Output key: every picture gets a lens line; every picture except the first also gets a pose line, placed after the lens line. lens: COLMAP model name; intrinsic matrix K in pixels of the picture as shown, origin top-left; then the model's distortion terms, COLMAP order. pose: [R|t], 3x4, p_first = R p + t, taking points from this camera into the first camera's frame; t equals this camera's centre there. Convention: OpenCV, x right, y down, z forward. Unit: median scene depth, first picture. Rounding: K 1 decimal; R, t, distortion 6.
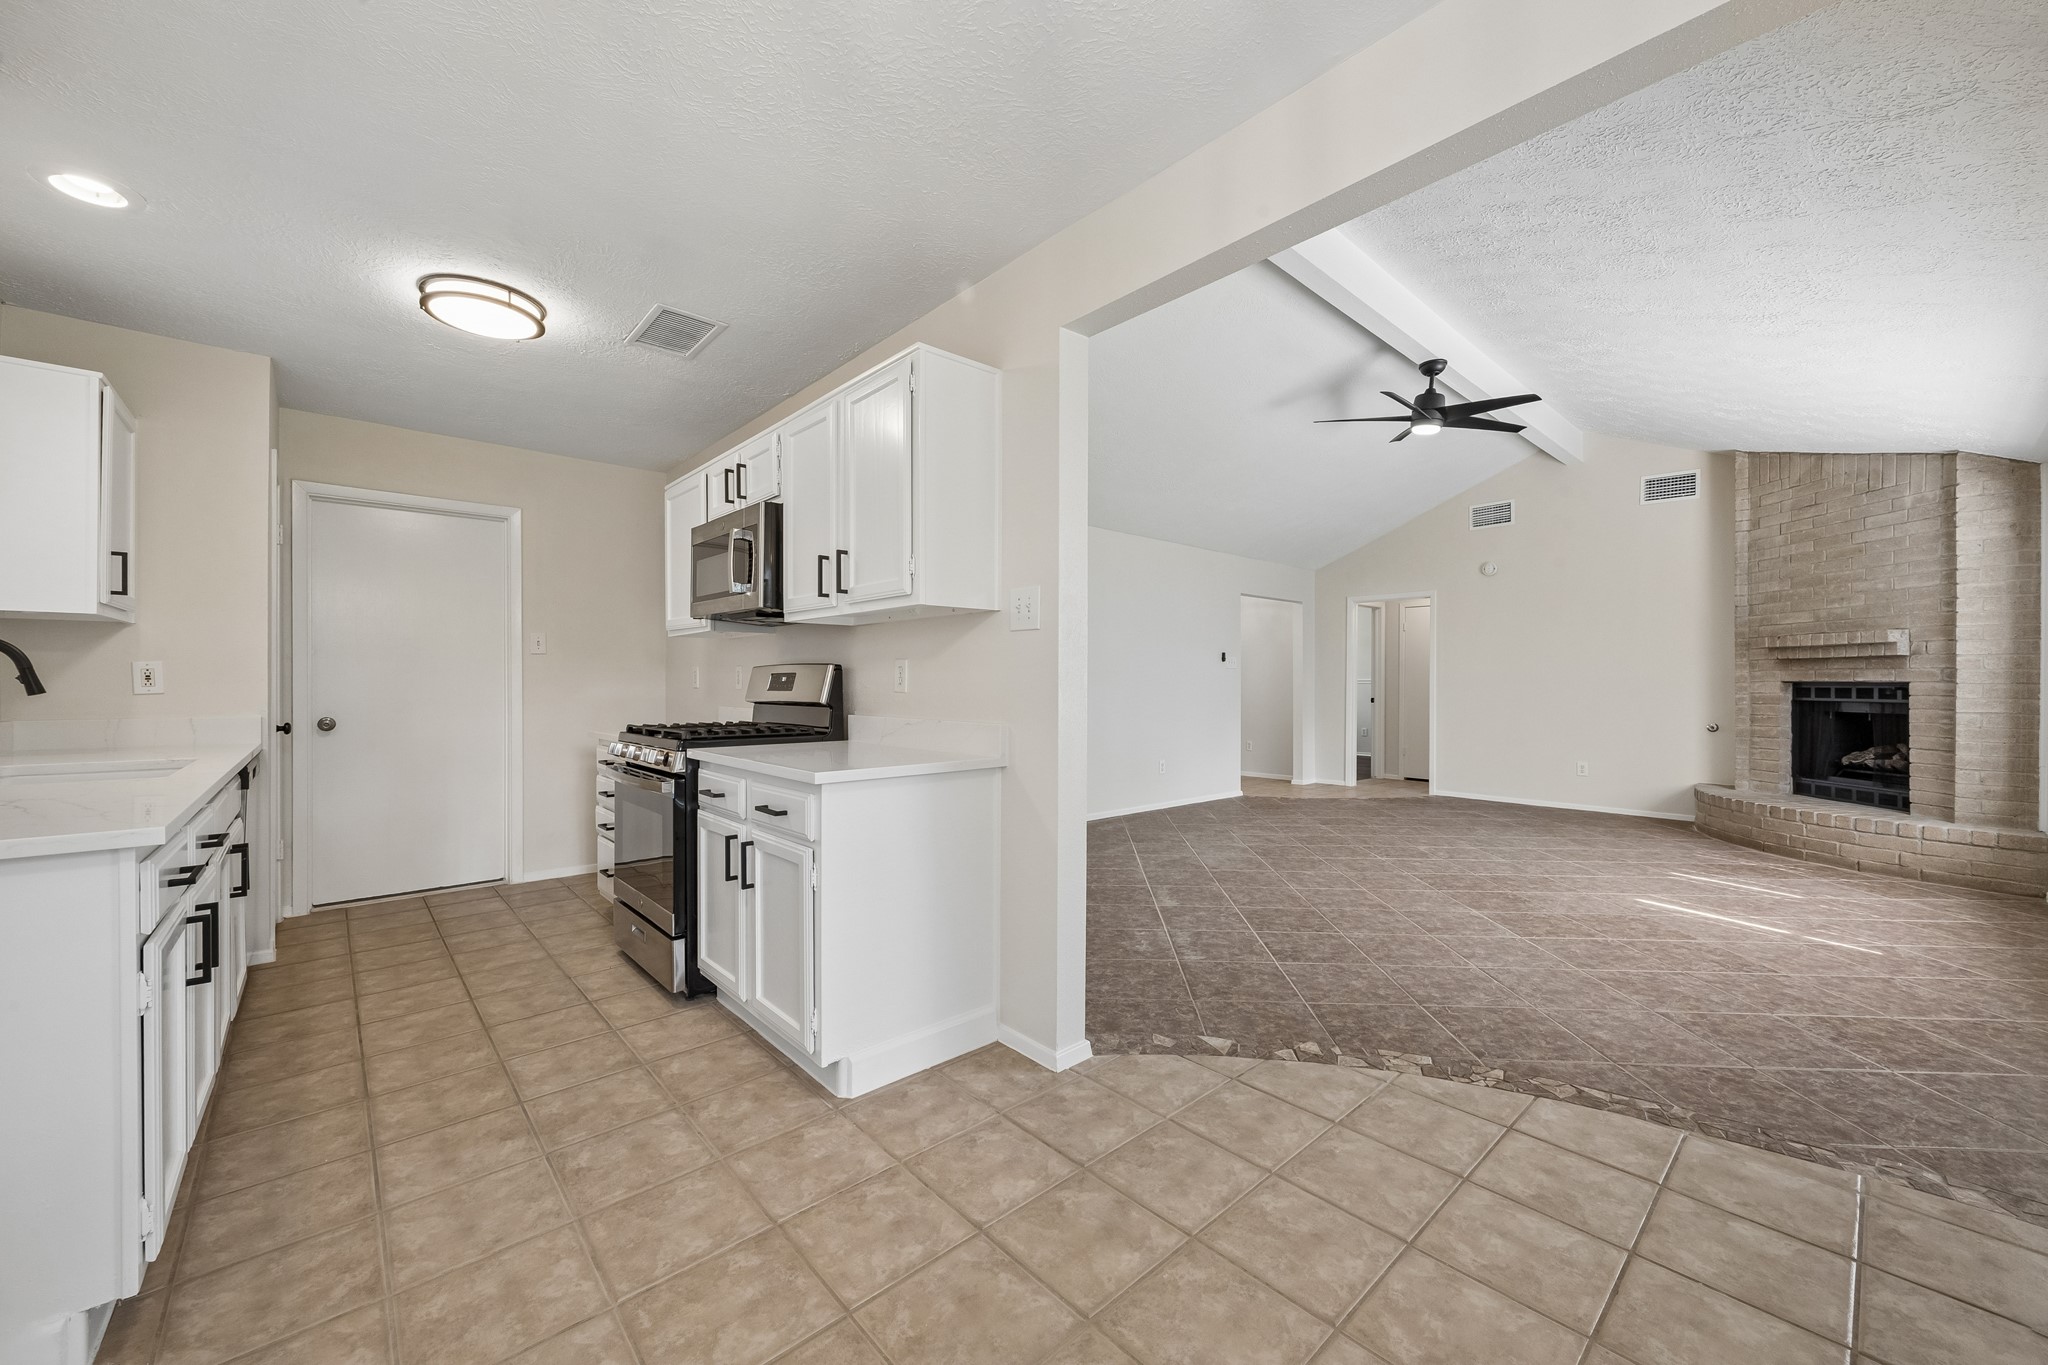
lens RADIAL K [[780.5, 0, 1031.7], [0, 780.5, 683.8], [0, 0, 1]] dist [-0.000367, -0.000845]
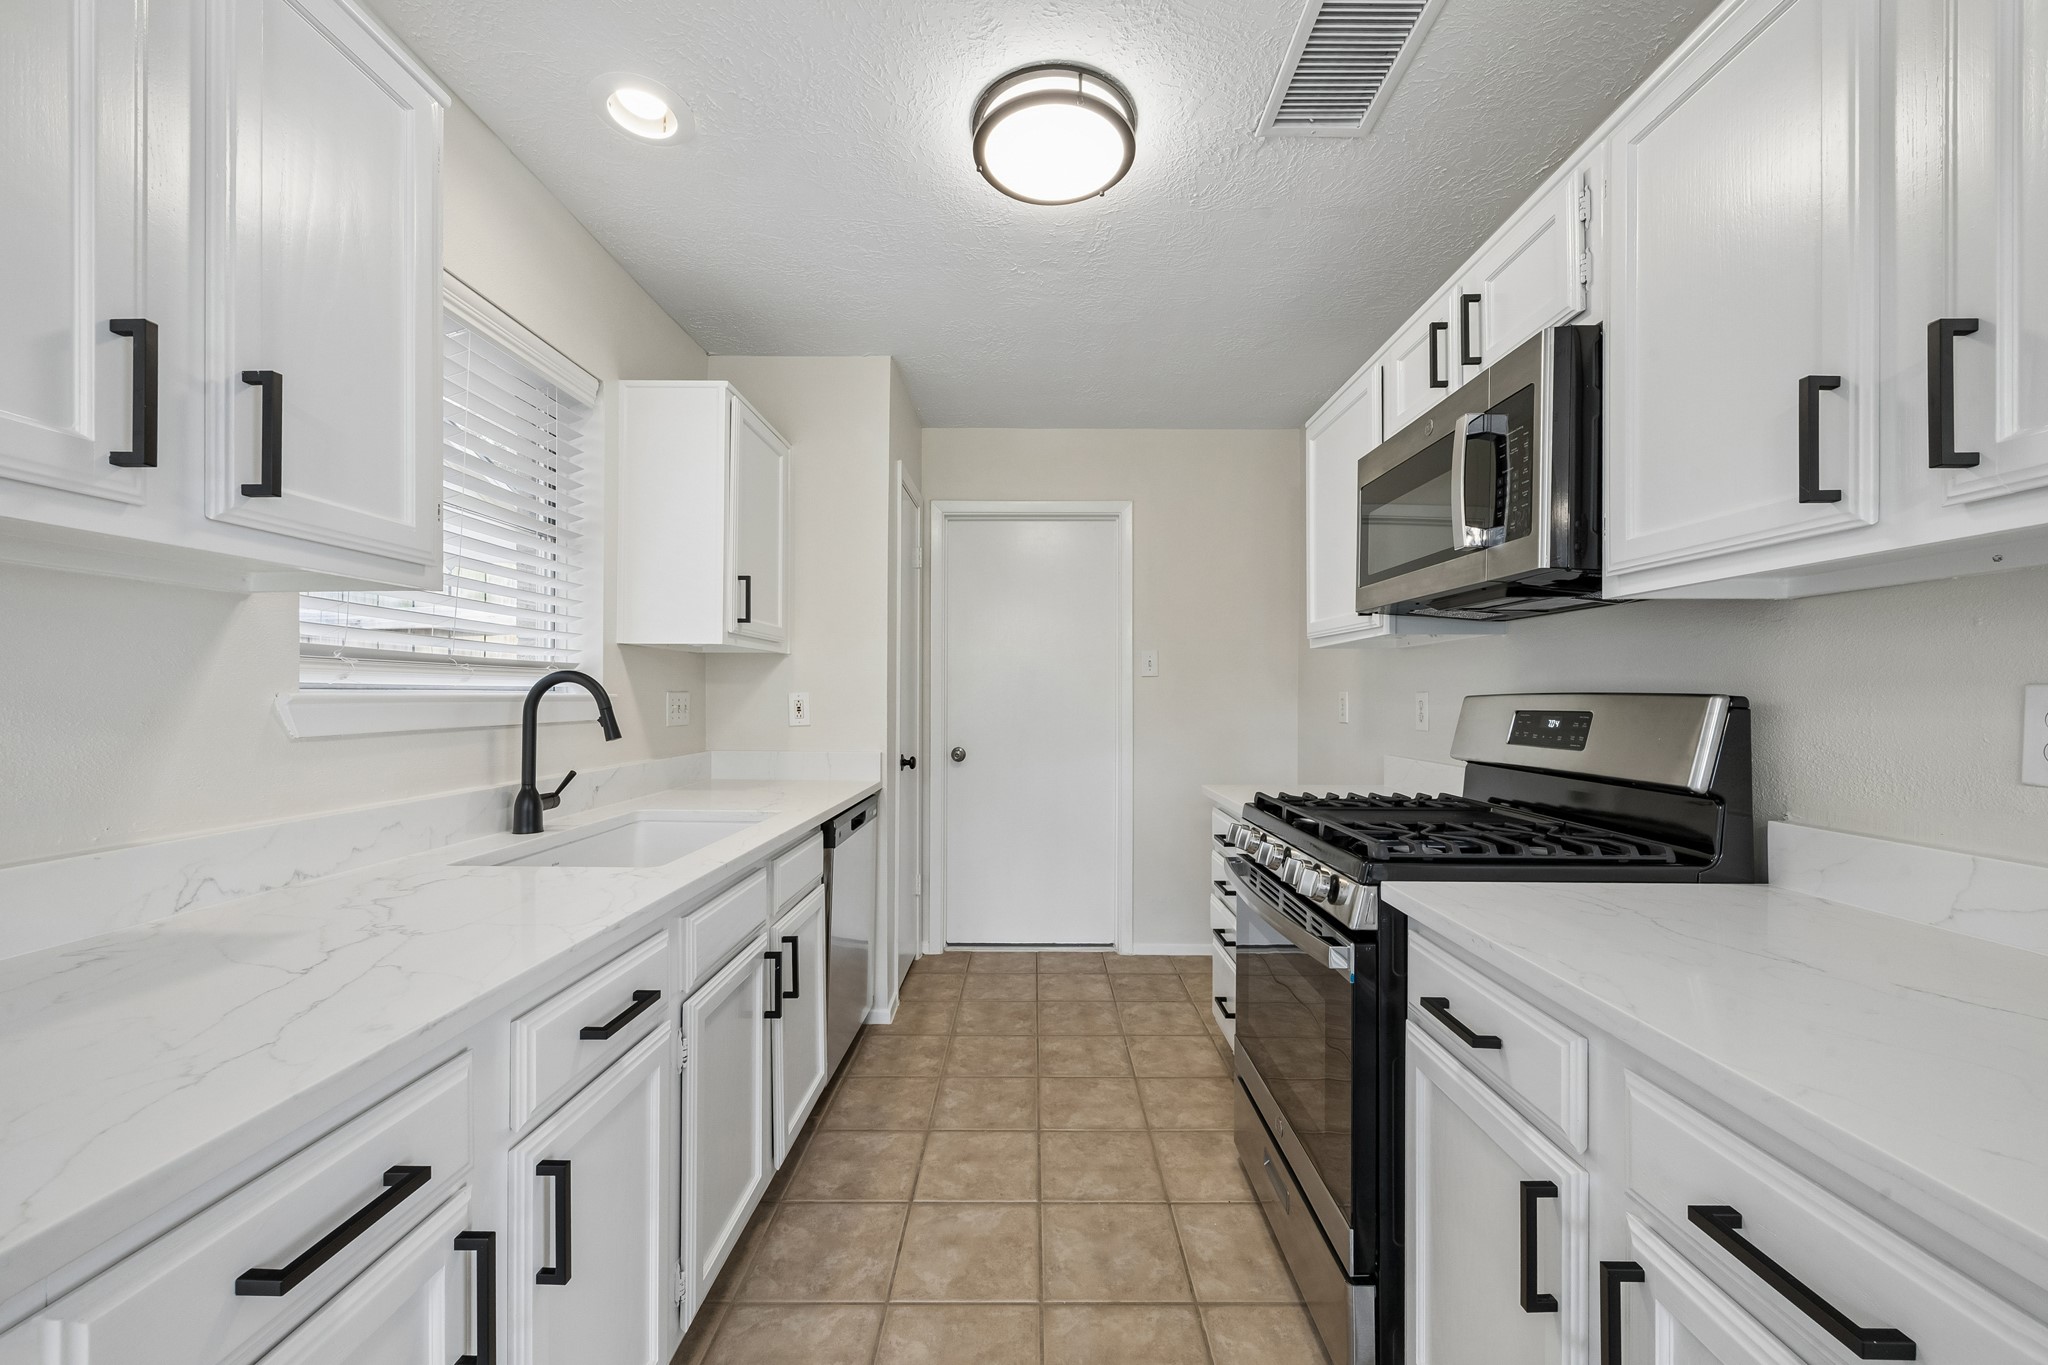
lens RADIAL K [[780.5, 0, 1031.4], [0, 780.5, 693.4], [0, 0, 1]] dist [-0.000367, -0.000845]
pose [[0.737234, -0.000071, -0.675637, -0.239763], [-0.004789, 0.999974, -0.005330, -0.021851], [0.675620, 0.007165, 0.737215, 0.438982]]
